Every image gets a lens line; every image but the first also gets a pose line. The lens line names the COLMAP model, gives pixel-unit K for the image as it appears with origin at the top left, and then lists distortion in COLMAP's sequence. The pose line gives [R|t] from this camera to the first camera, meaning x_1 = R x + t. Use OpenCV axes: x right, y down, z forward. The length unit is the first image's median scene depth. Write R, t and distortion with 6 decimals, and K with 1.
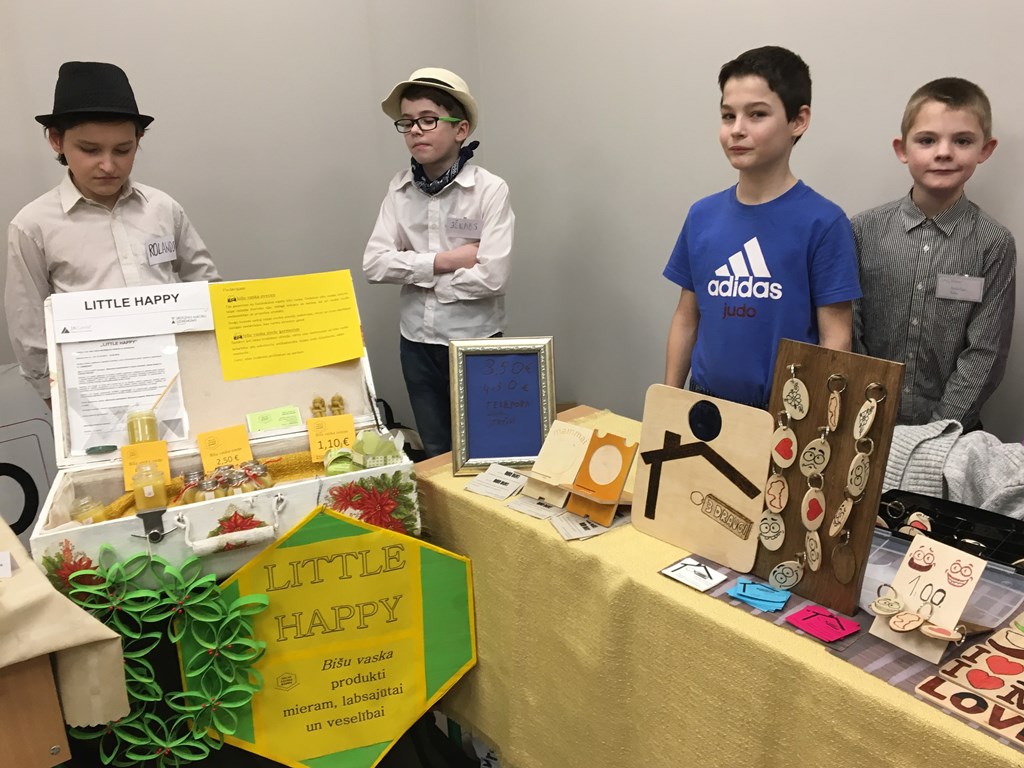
lens RADIAL K [[865.6, 0, 508.0], [0, 865.6, 384.1], [0, 0, 1]] dist [0.075769, -0.107223]
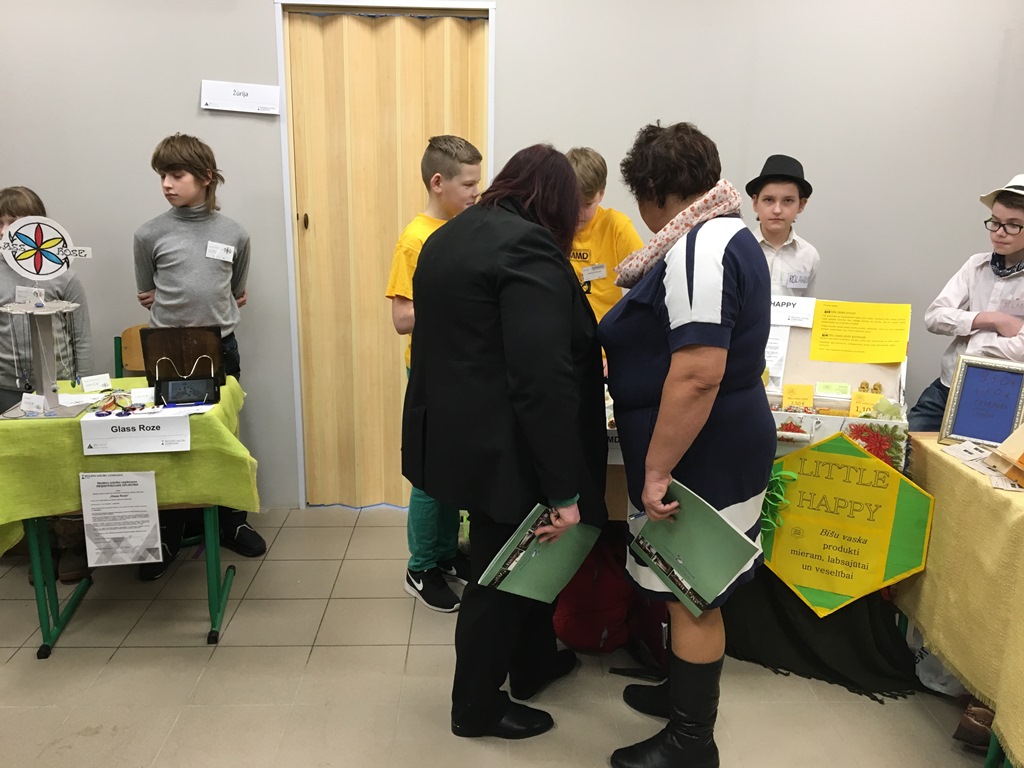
lens RADIAL K [[865.6, 0, 508.0], [0, 865.6, 384.1], [0, 0, 1]] dist [0.075769, -0.107223]
pose [[0.749181, 0.206136, -0.629473, 0.322076], [-0.243801, 0.969441, 0.027301, 0.150985], [0.615865, 0.133013, 0.776542, -0.670111]]
